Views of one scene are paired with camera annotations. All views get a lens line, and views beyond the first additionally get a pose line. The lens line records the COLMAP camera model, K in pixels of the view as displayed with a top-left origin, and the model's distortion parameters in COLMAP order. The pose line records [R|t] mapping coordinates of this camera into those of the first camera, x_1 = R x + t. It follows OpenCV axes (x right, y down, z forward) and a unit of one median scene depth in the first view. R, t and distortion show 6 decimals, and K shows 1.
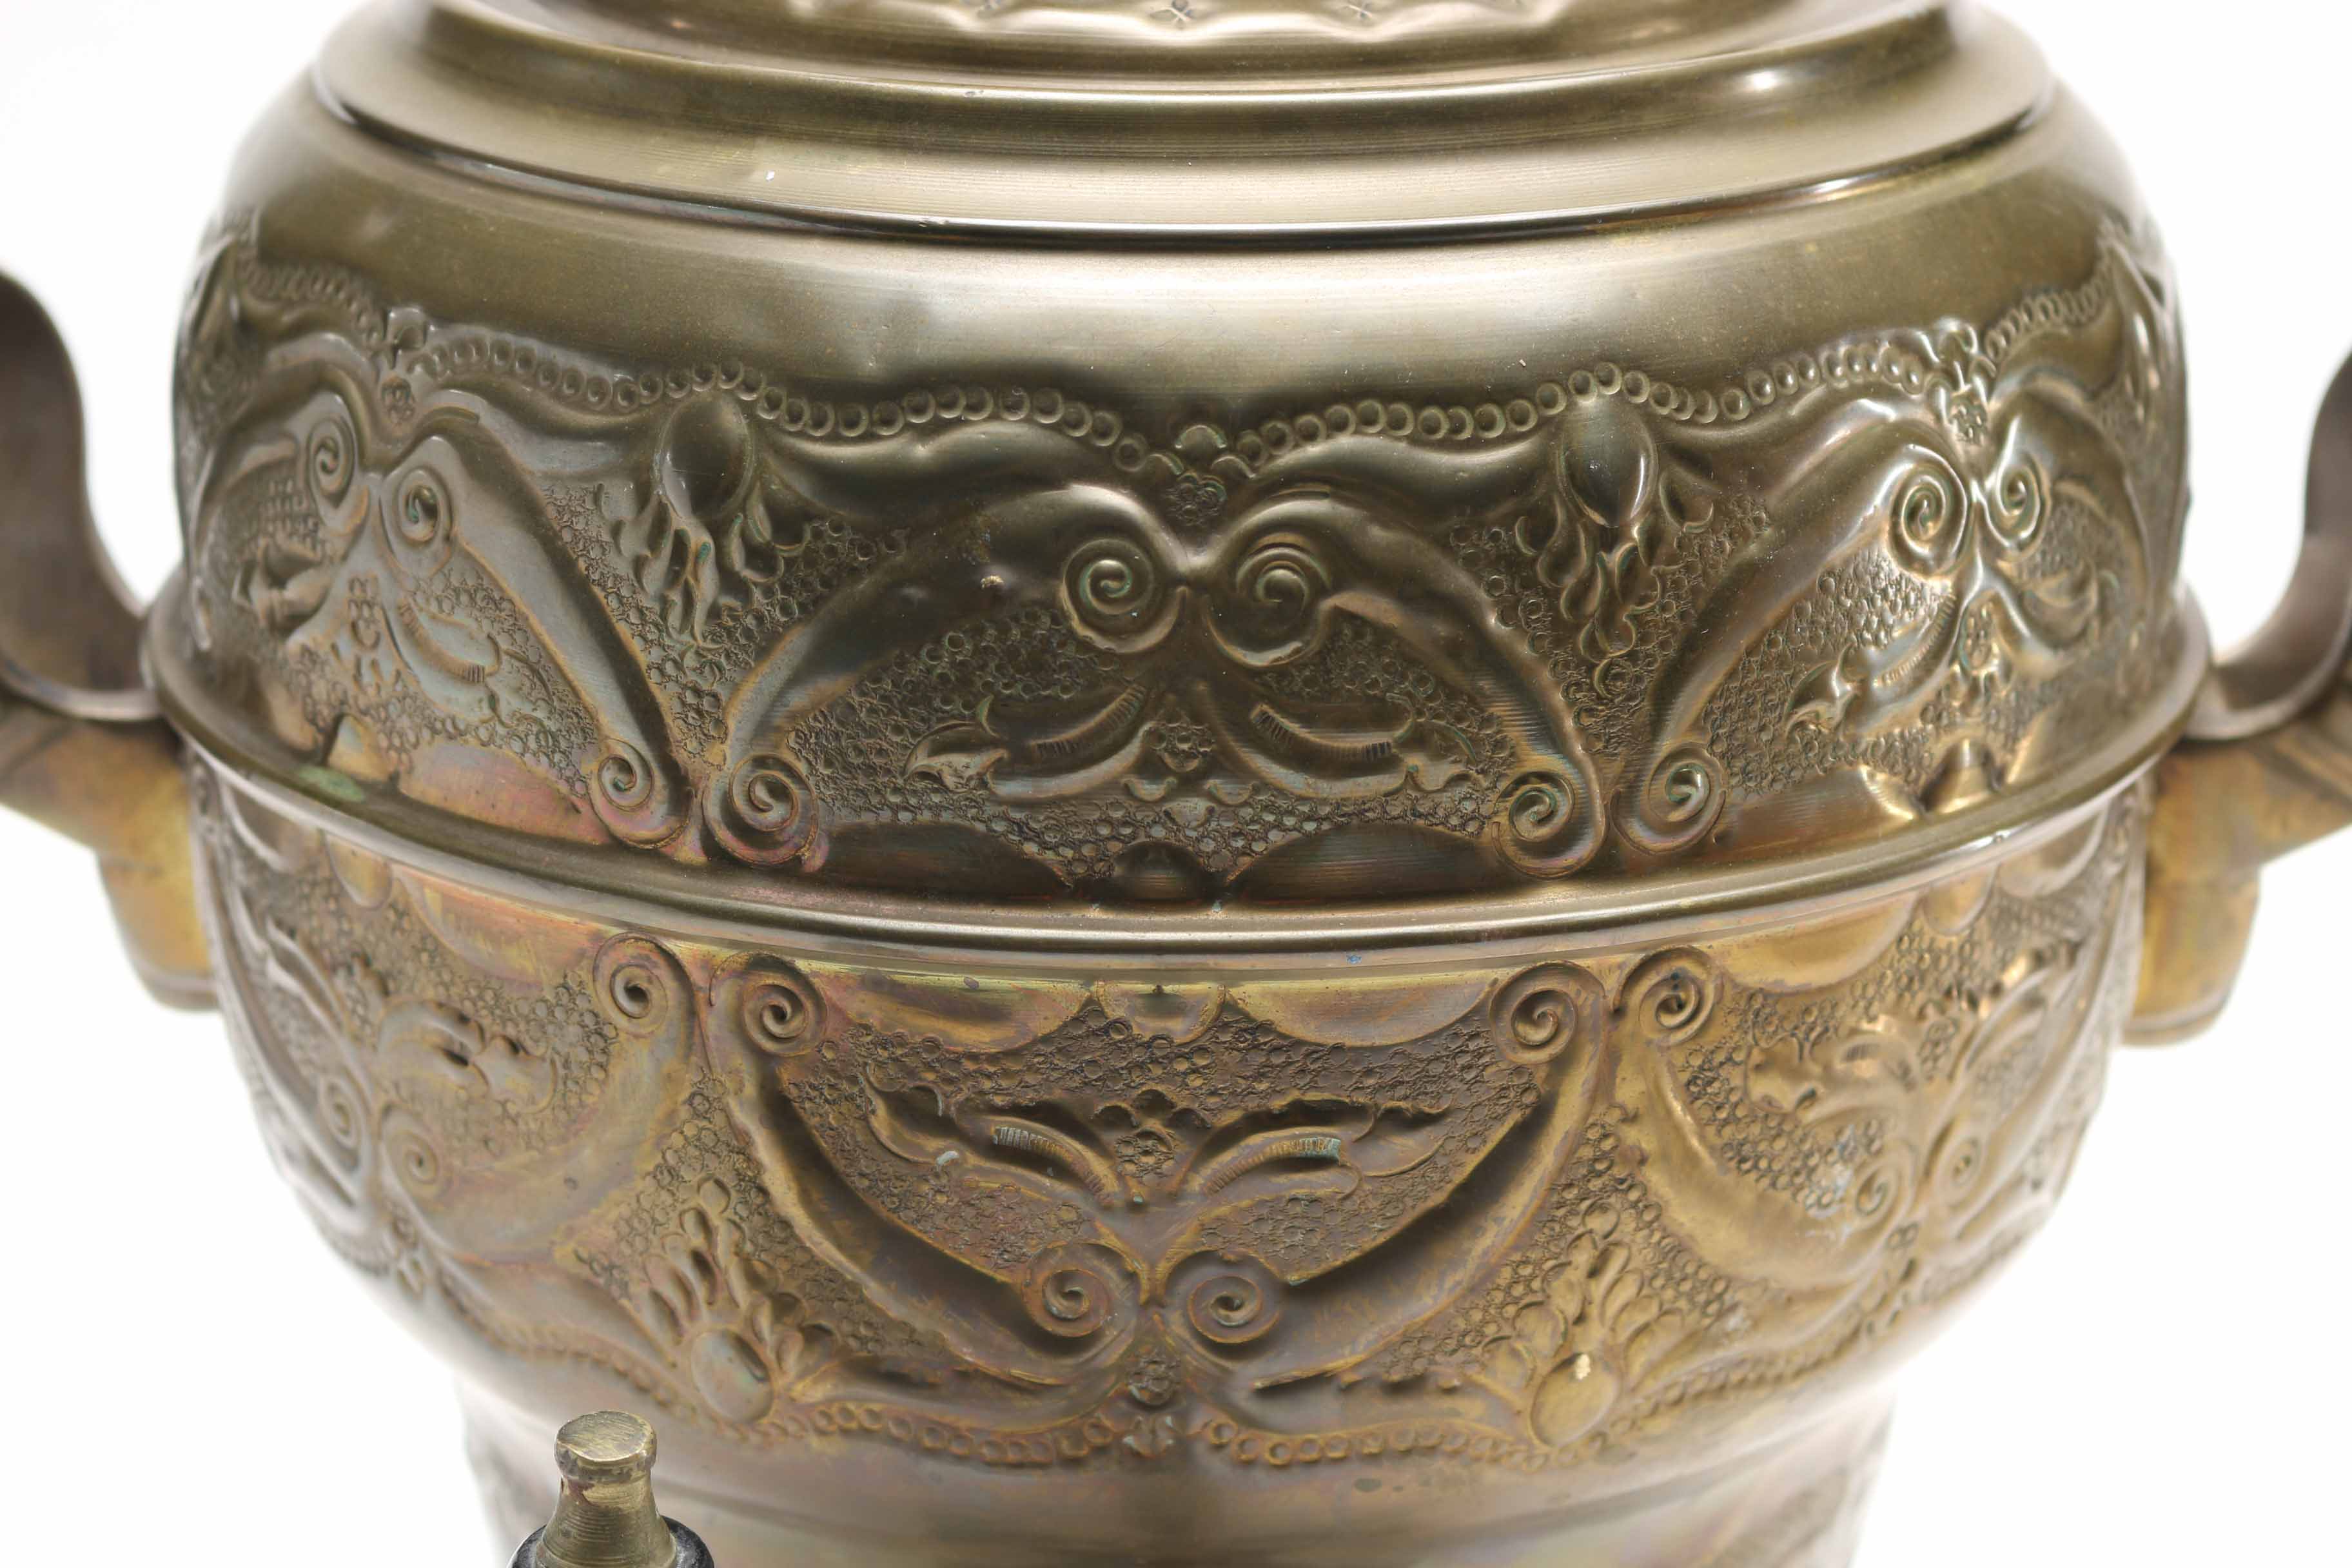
lens RADIAL K [[5188.5, 0, 1179.0], [0, 5188.5, 788.9], [0, 0, 1]] dist [0.078480, 0.000000]
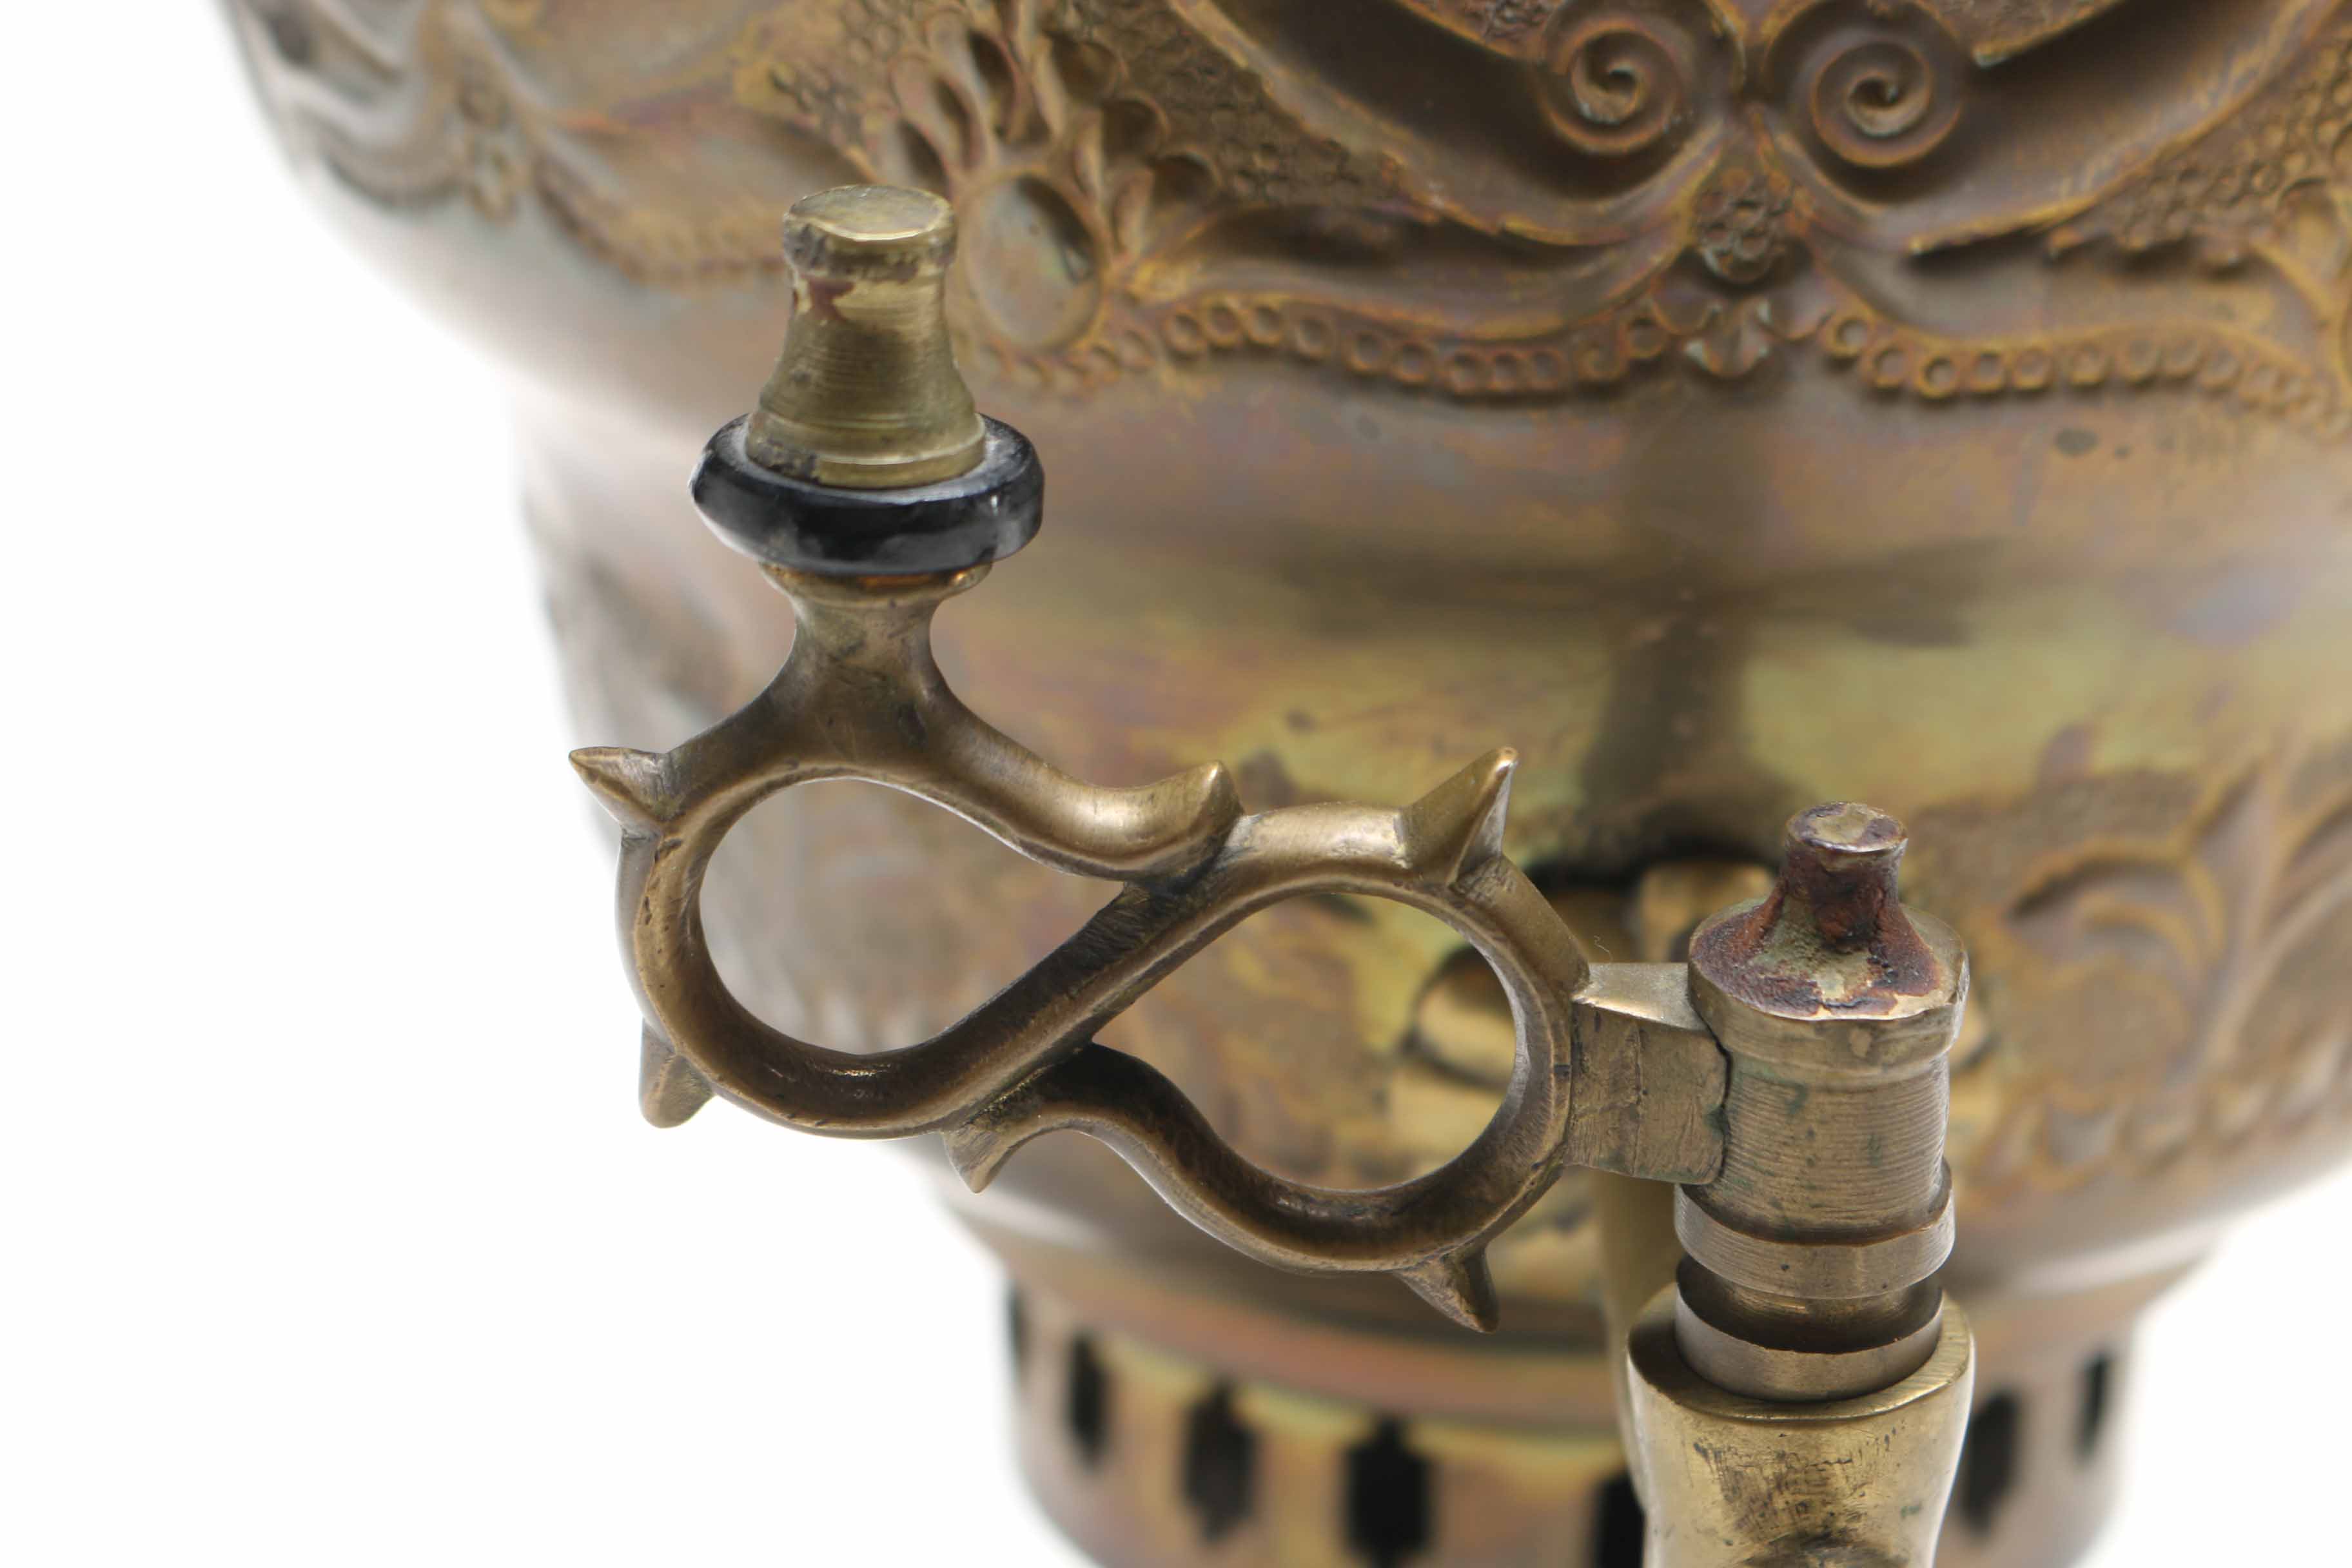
lens RADIAL K [[5662.0, 0, 1196.7], [0, 5662.0, 790.2], [0, 0, 1]] dist [0.097560, 0.000000]
pose [[0.999896, 0.001460, 0.014331, -0.077492], [-0.001470, 0.999999, 0.000682, 0.177183], [-0.014330, -0.000703, 0.999897, 0.340251]]
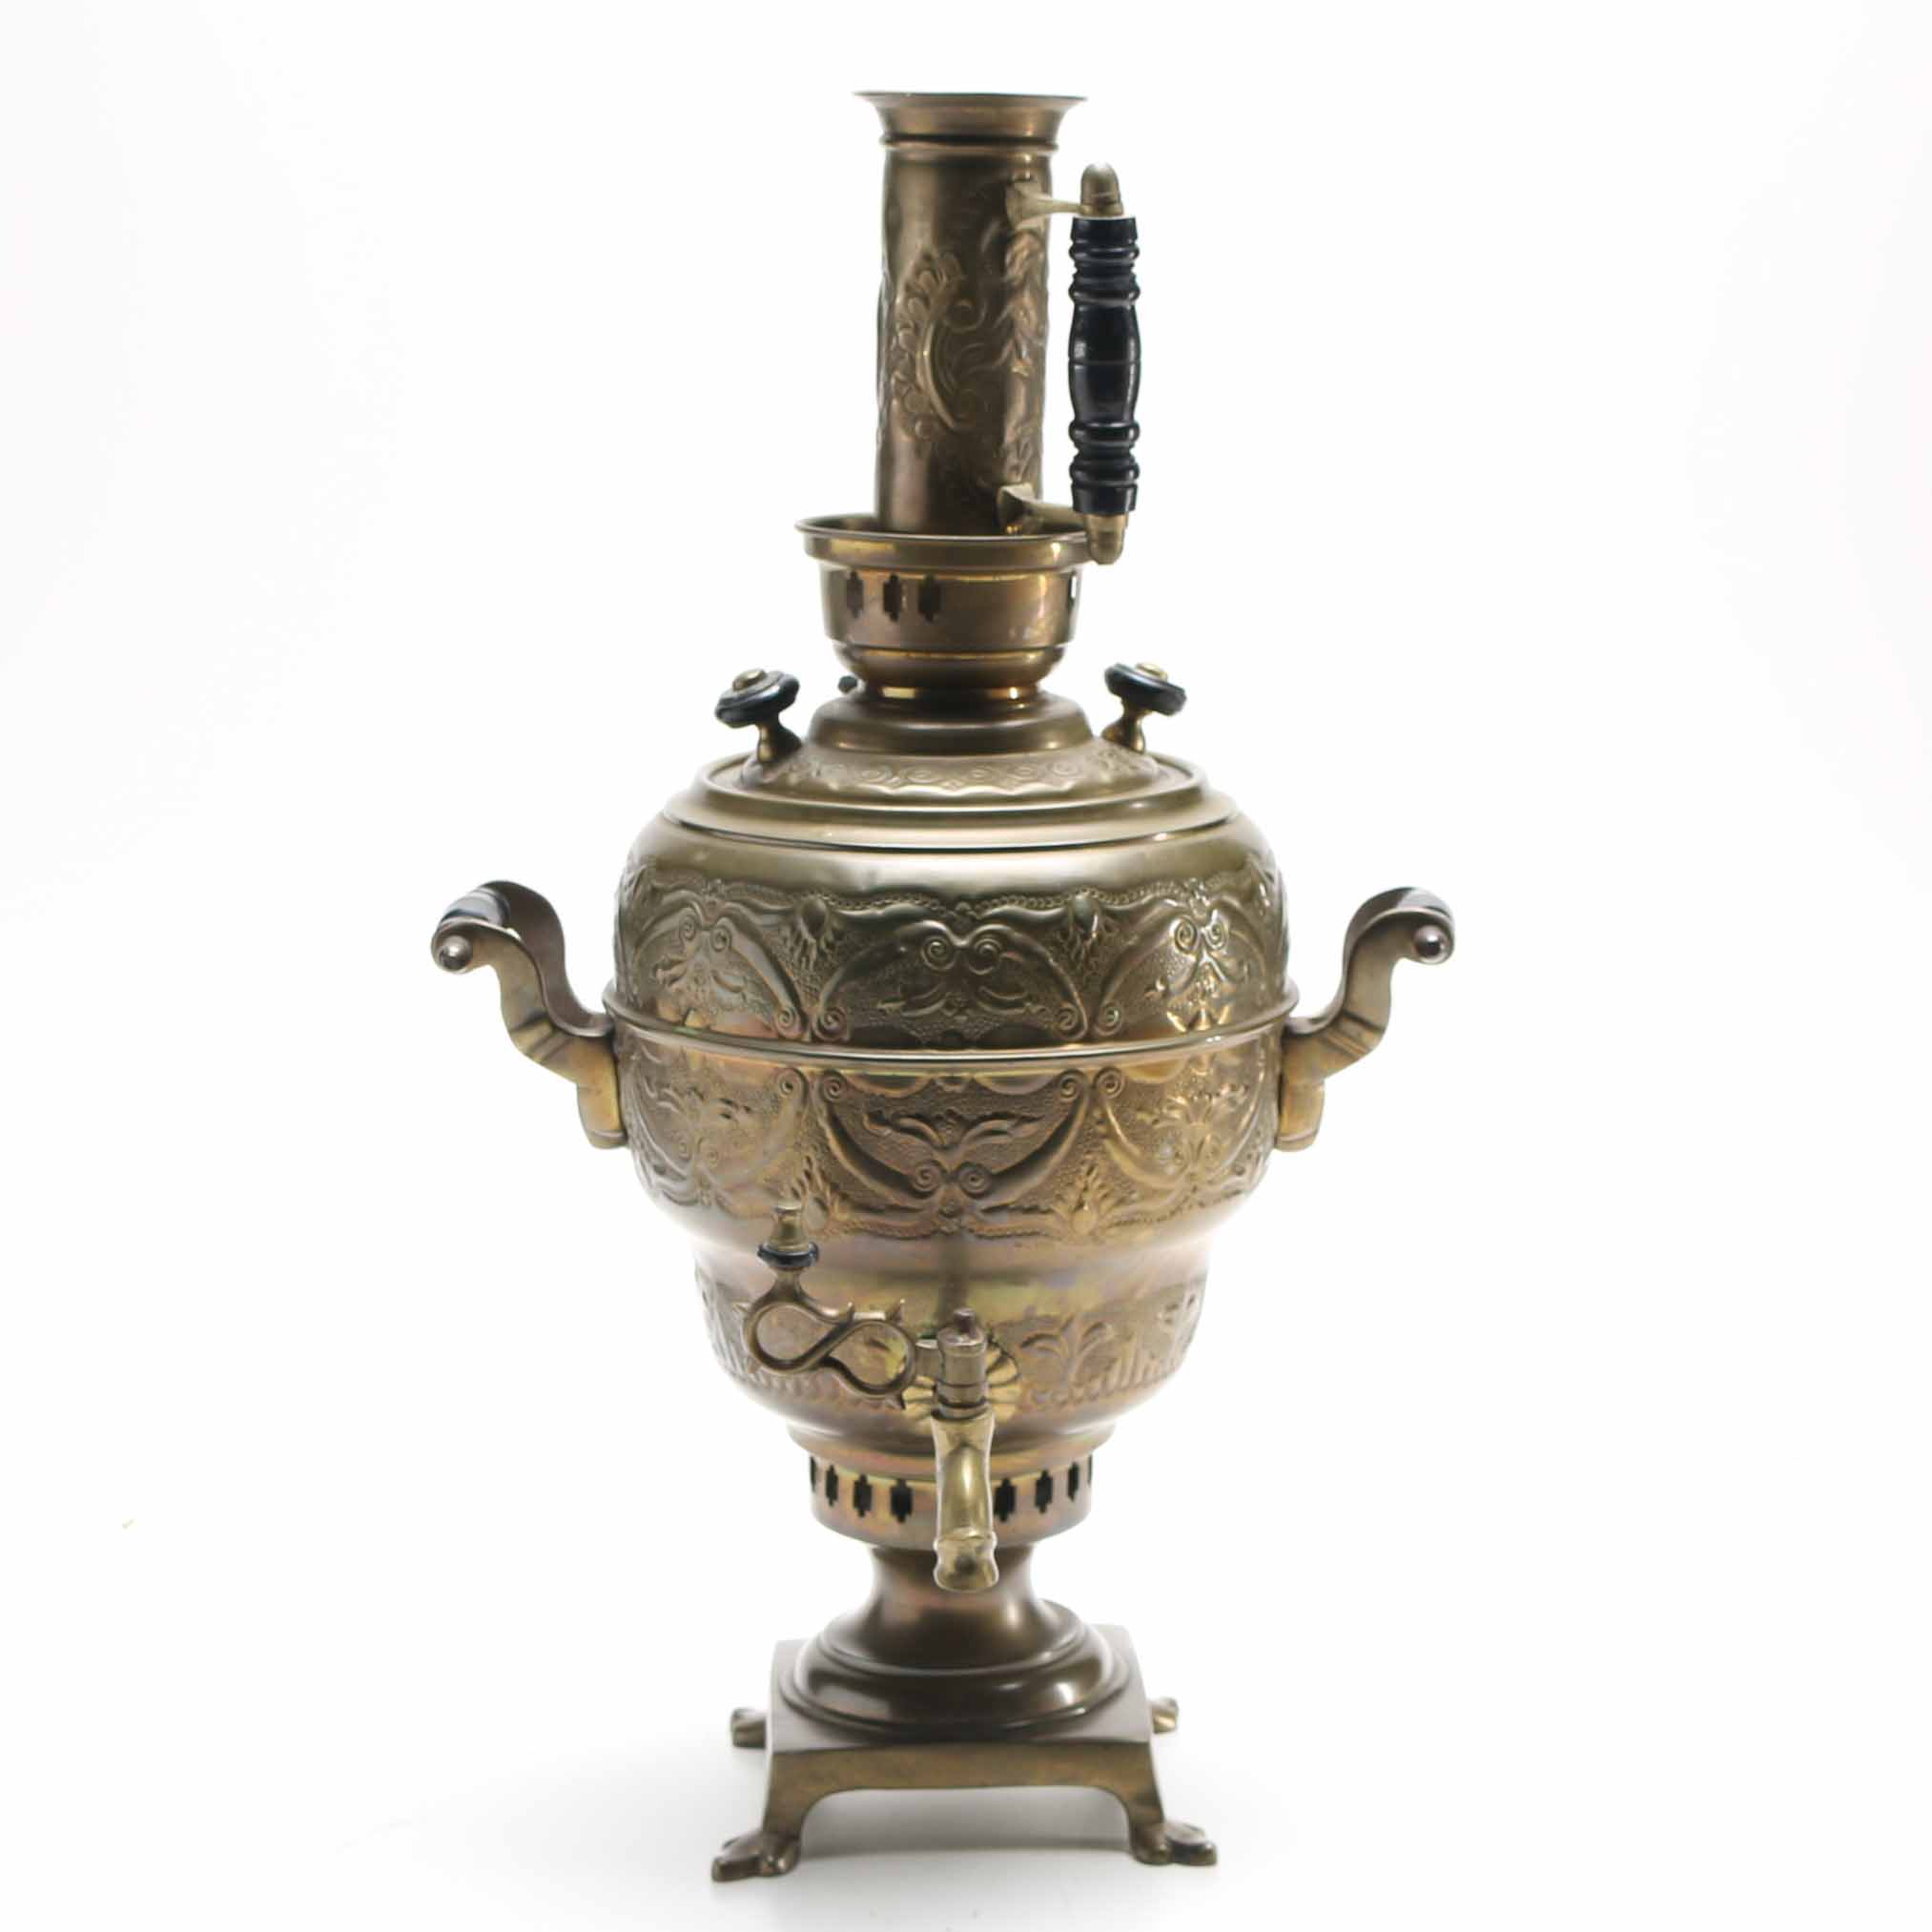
lens RADIAL K [[4786.0, 0, 965.4], [0, 4786.0, 960.9], [0, 0, 1]] dist [-0.148739, 0.000000]
pose [[0.999741, -0.010483, 0.020178, -0.053534], [0.013371, 0.988780, -0.148780, 0.400940], [-0.018392, 0.149011, 0.988664, -1.924895]]
